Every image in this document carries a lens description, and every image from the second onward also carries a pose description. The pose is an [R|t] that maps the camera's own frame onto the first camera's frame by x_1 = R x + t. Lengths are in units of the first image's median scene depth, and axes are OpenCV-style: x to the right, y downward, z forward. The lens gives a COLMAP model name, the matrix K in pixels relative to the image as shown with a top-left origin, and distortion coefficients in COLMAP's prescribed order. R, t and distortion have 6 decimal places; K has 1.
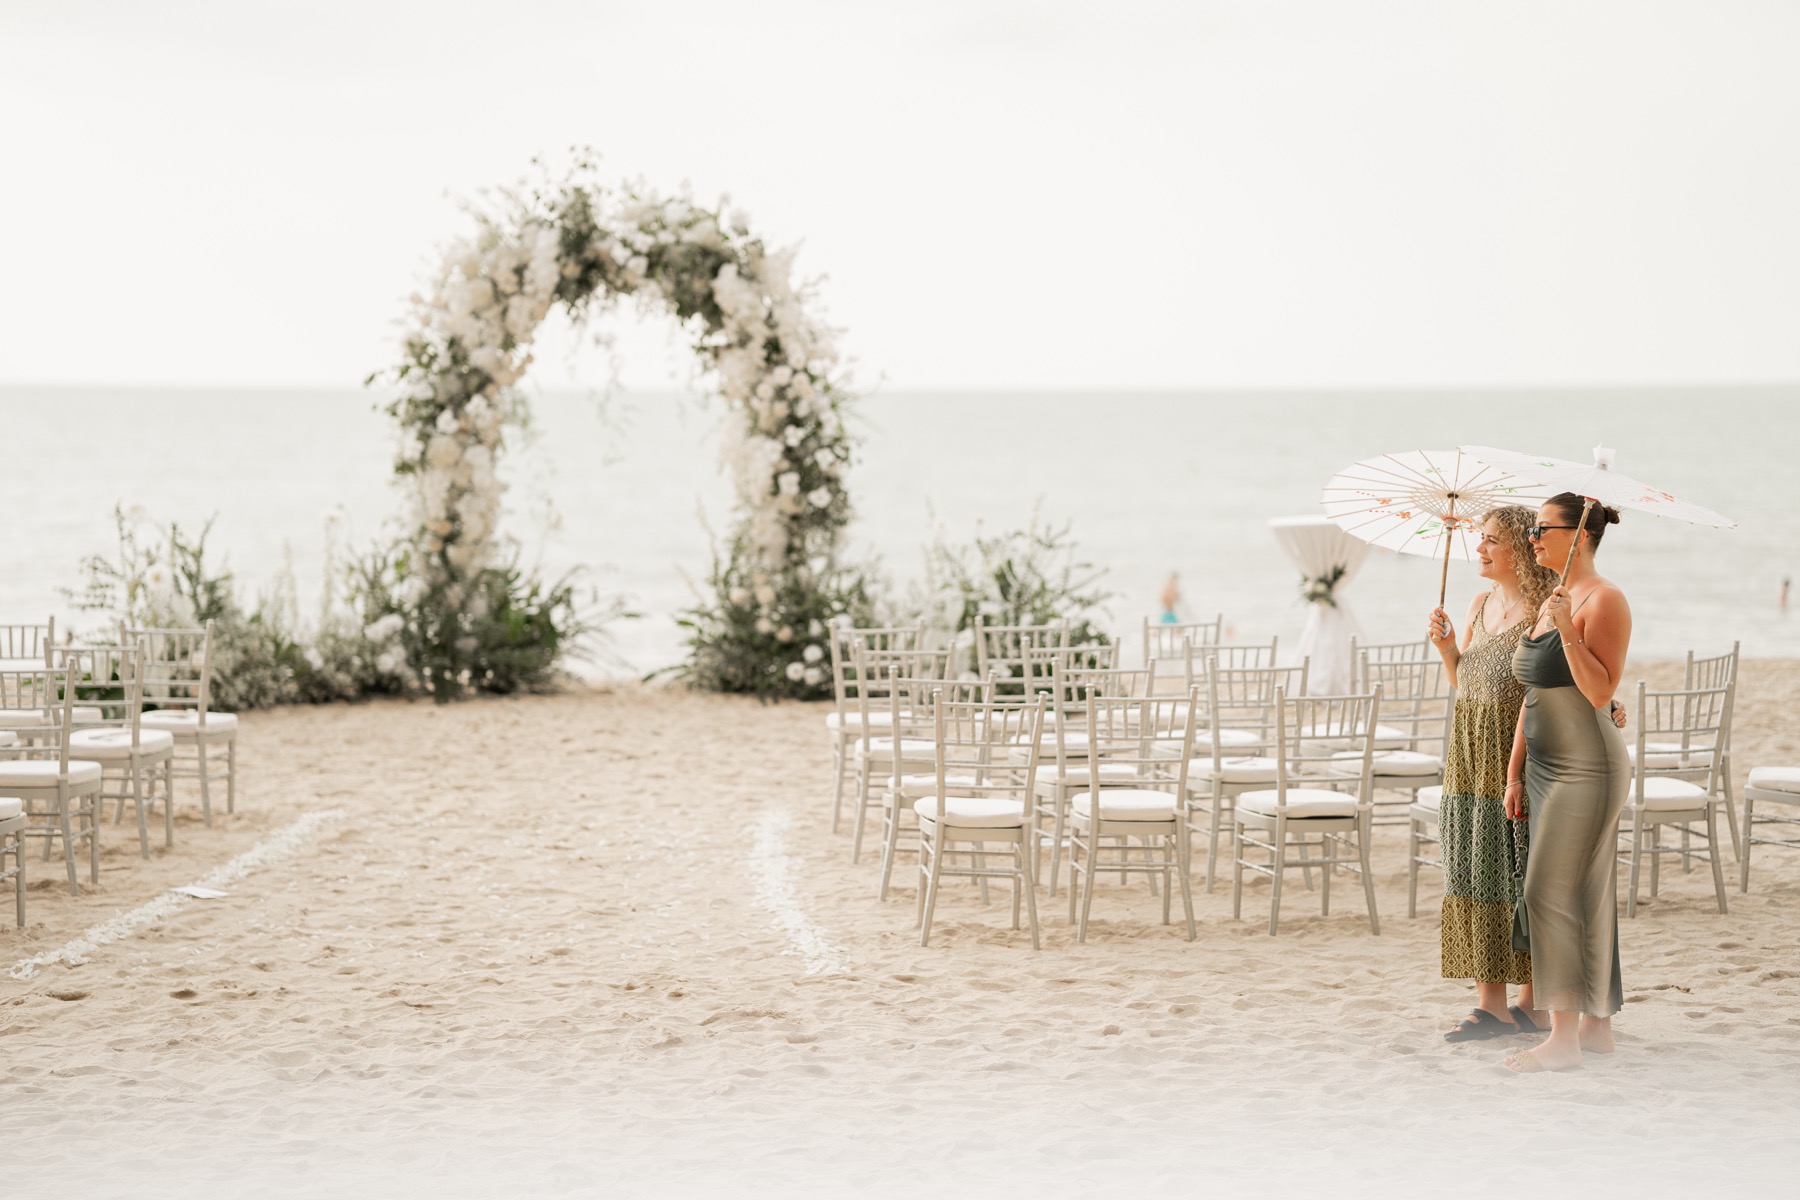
lens RADIAL K [[4030.7, 0, 951.9], [0, 4030.7, 604.9], [0, 0, 1]] dist [0.528861, 0.000000]
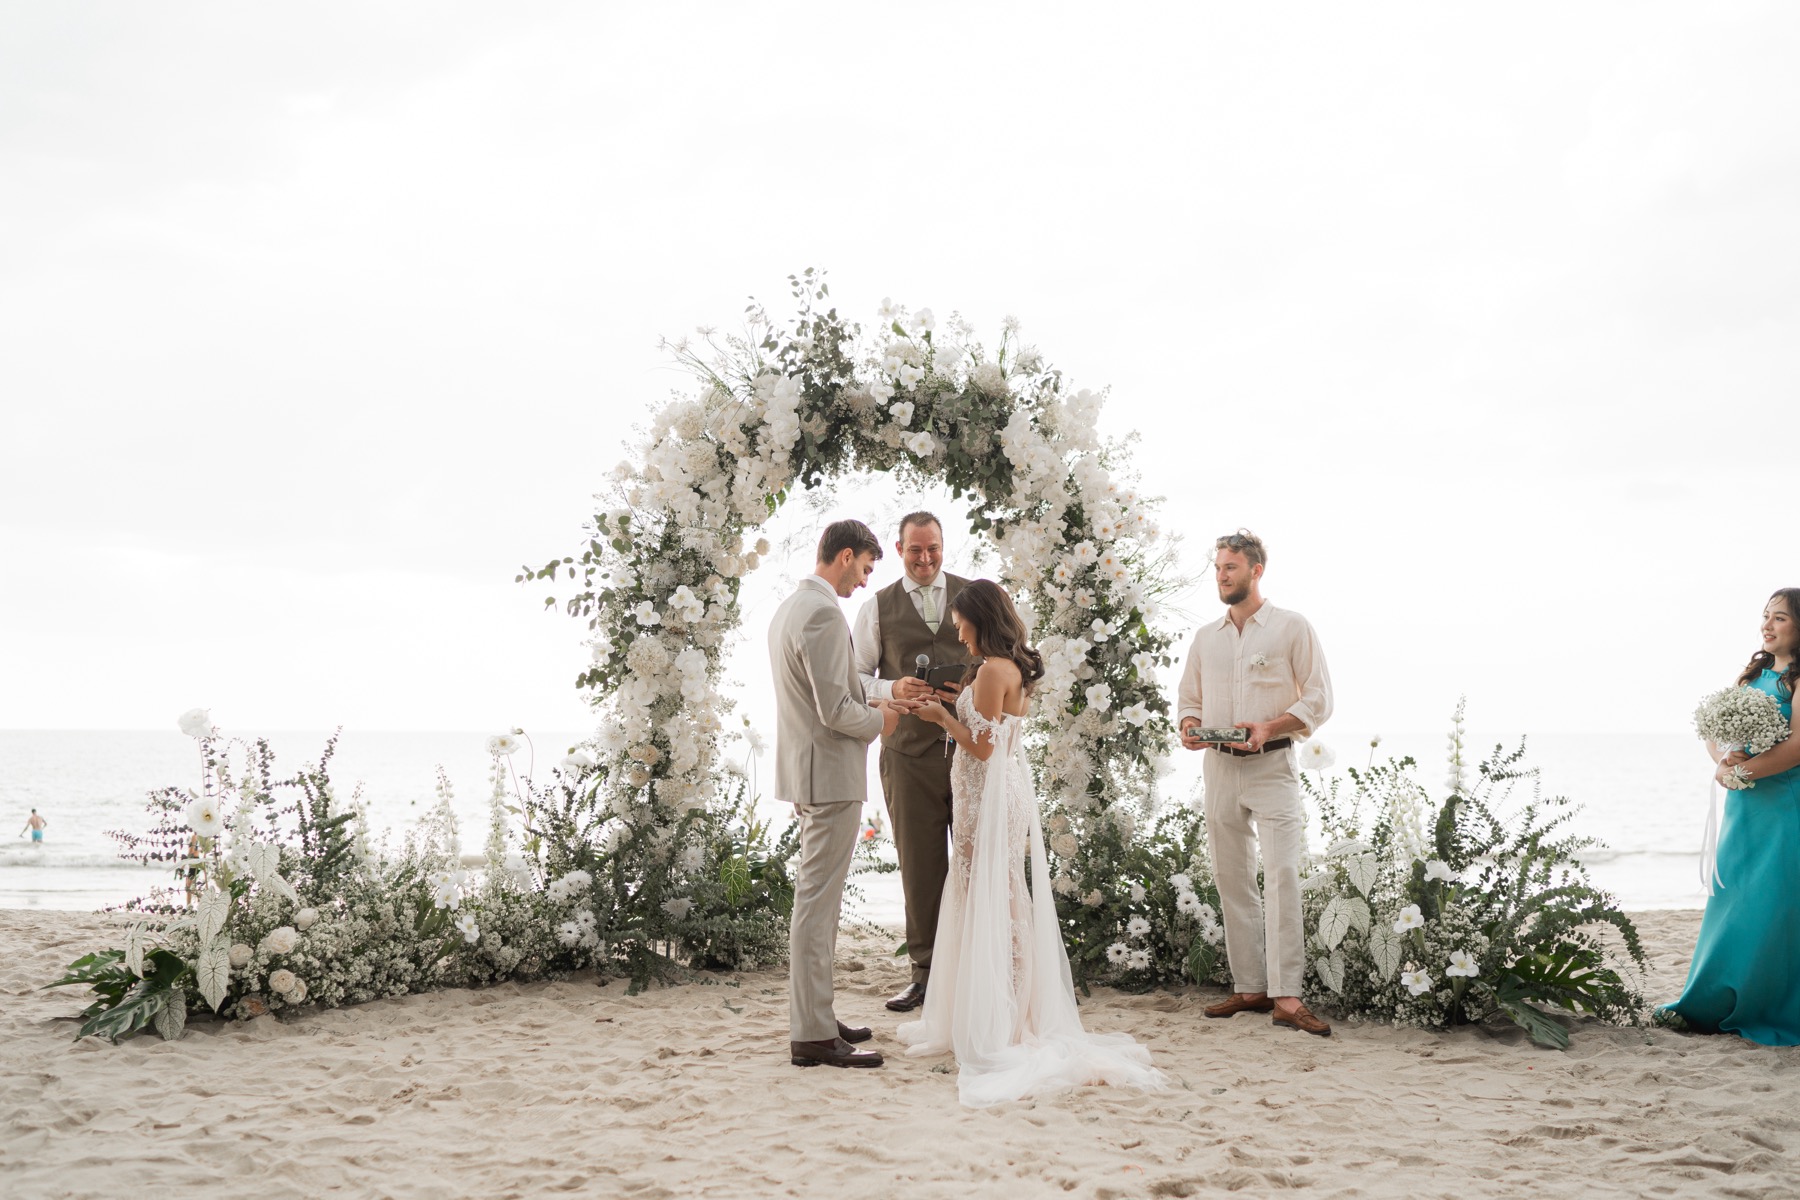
lens RADIAL K [[1698.5, 0, 898.3], [0, 1698.5, 616.3], [0, 0, 1]] dist [-0.093698, 0.000000]
pose [[0.999434, -0.000231, -0.033638, -0.067065], [-0.003774, 0.992893, -0.118948, -0.007103], [0.033427, 0.119007, 0.992331, 0.683724]]
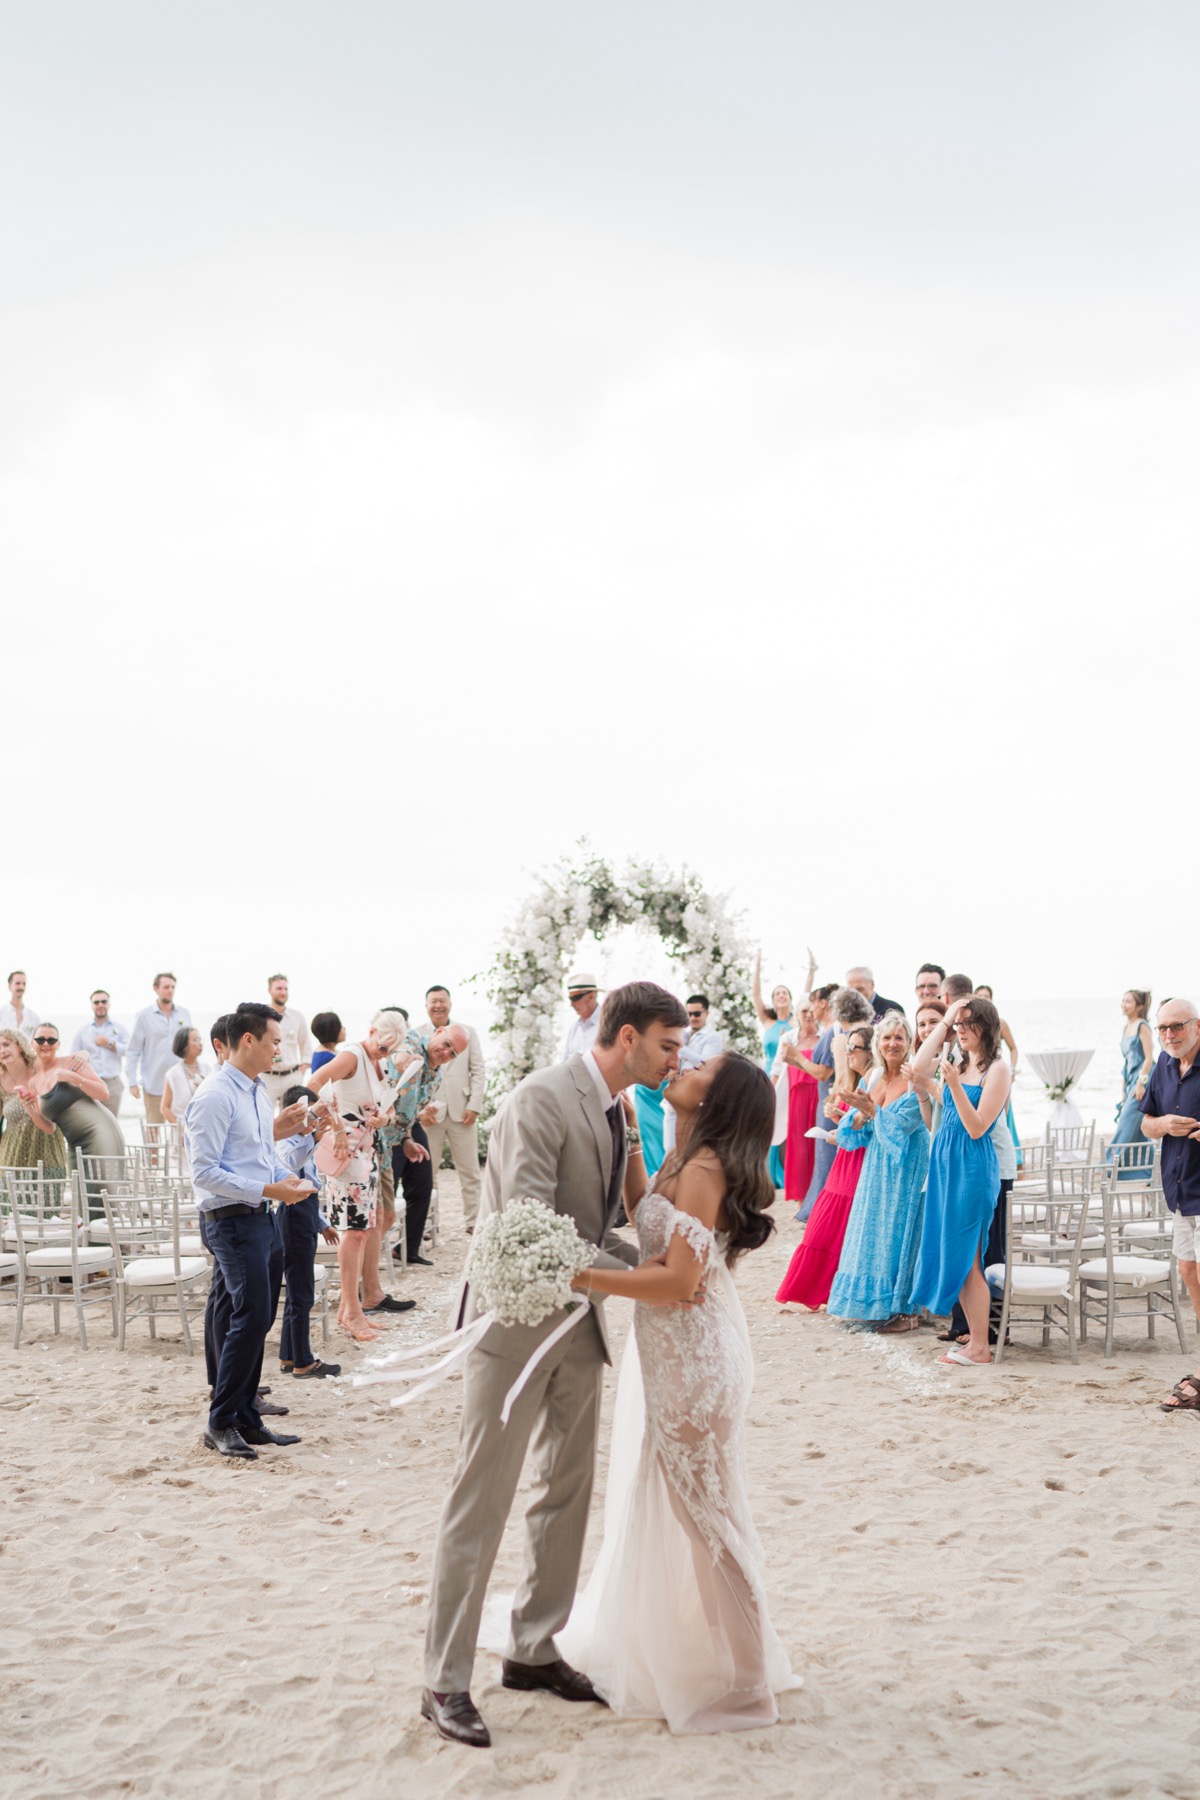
lens RADIAL K [[1698.5, 0, 581.4], [0, 1698.5, 906.0], [0, 0, 1]] dist [-0.093698, 0.000000]
pose [[0.998551, -0.017900, -0.050742, -0.064626], [0.011599, 0.992479, -0.121862, 0.002271], [0.052542, 0.121097, 0.991249, 0.298599]]
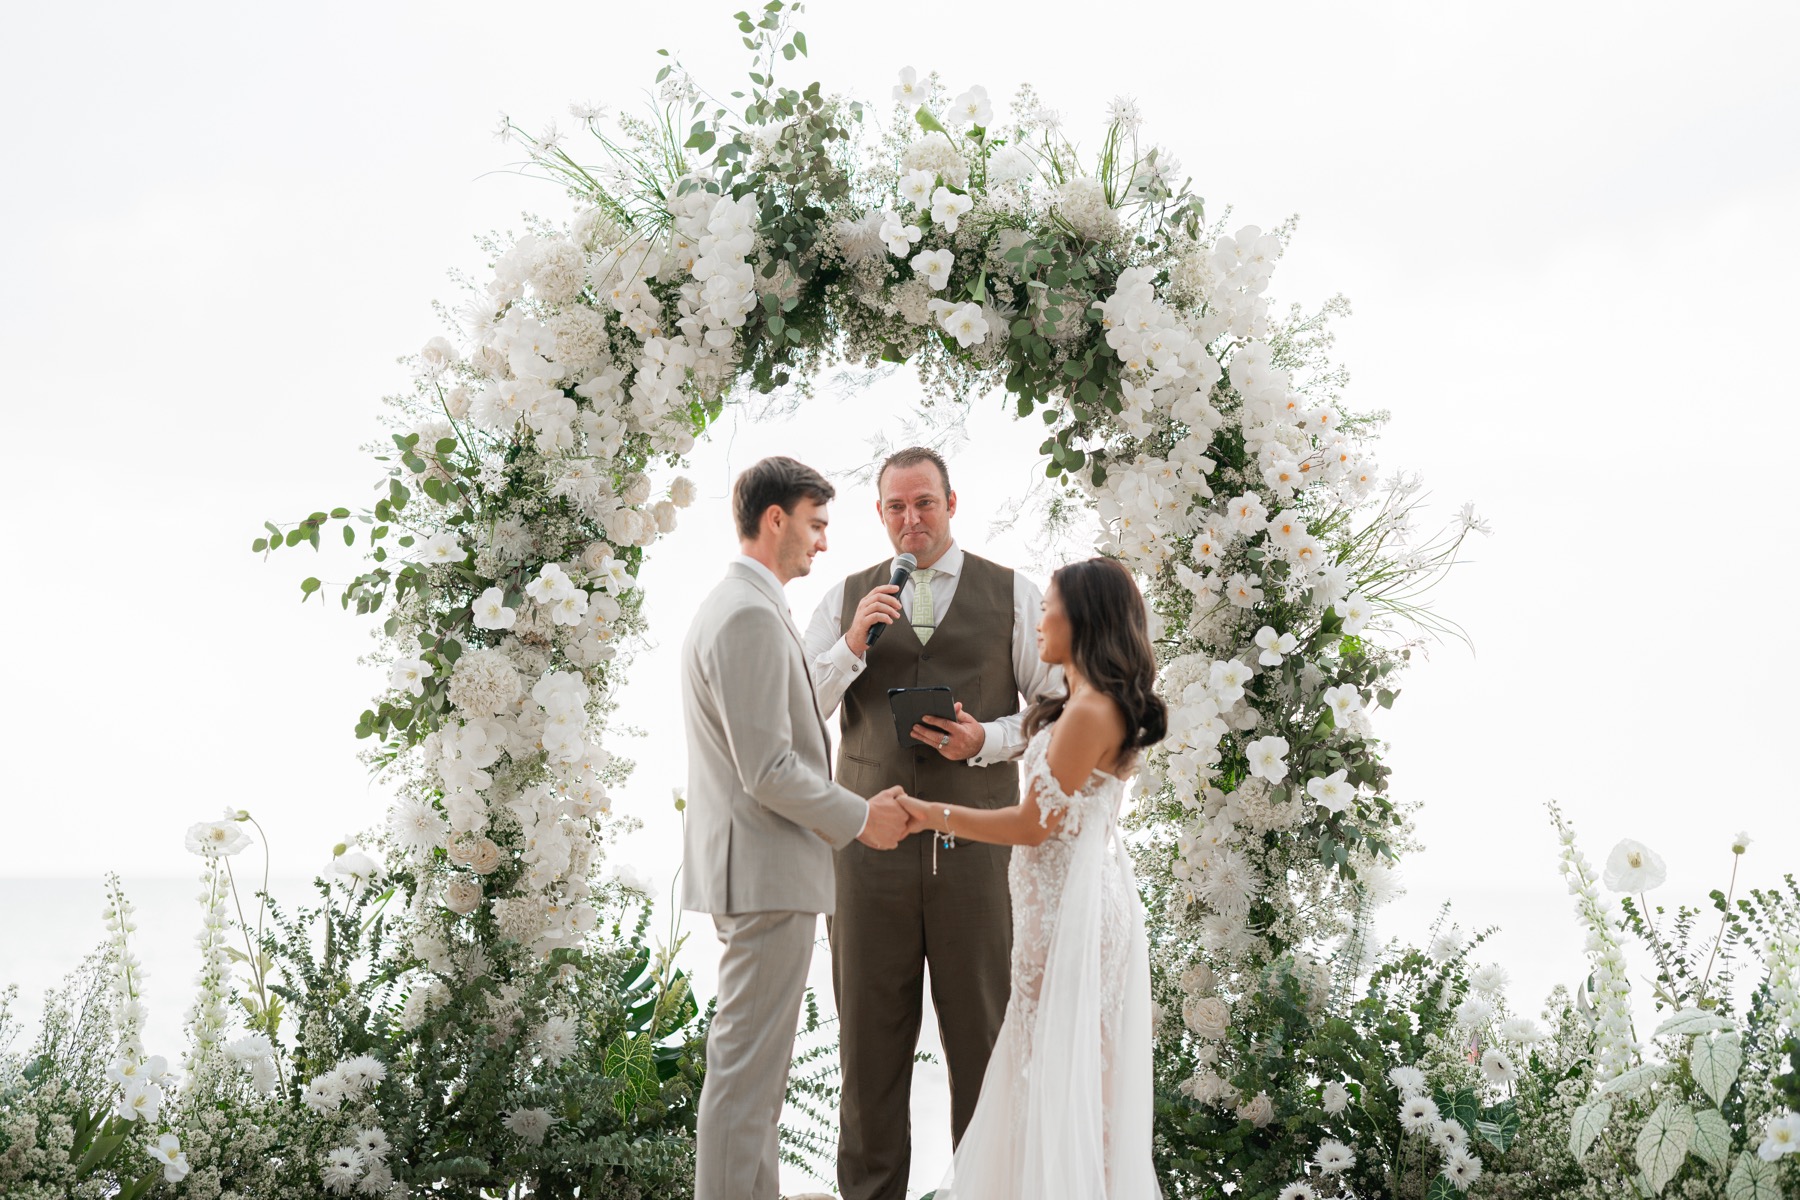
lens RADIAL K [[4030.7, 0, 896.0], [0, 4030.7, 611.3], [0, 0, 1]] dist [0.528861, 0.000000]
pose [[0.999699, 0.009804, -0.022510, -0.070851], [-0.012335, 0.993267, -0.115187, 0.005145], [0.021229, 0.115430, 0.993089, 0.561159]]
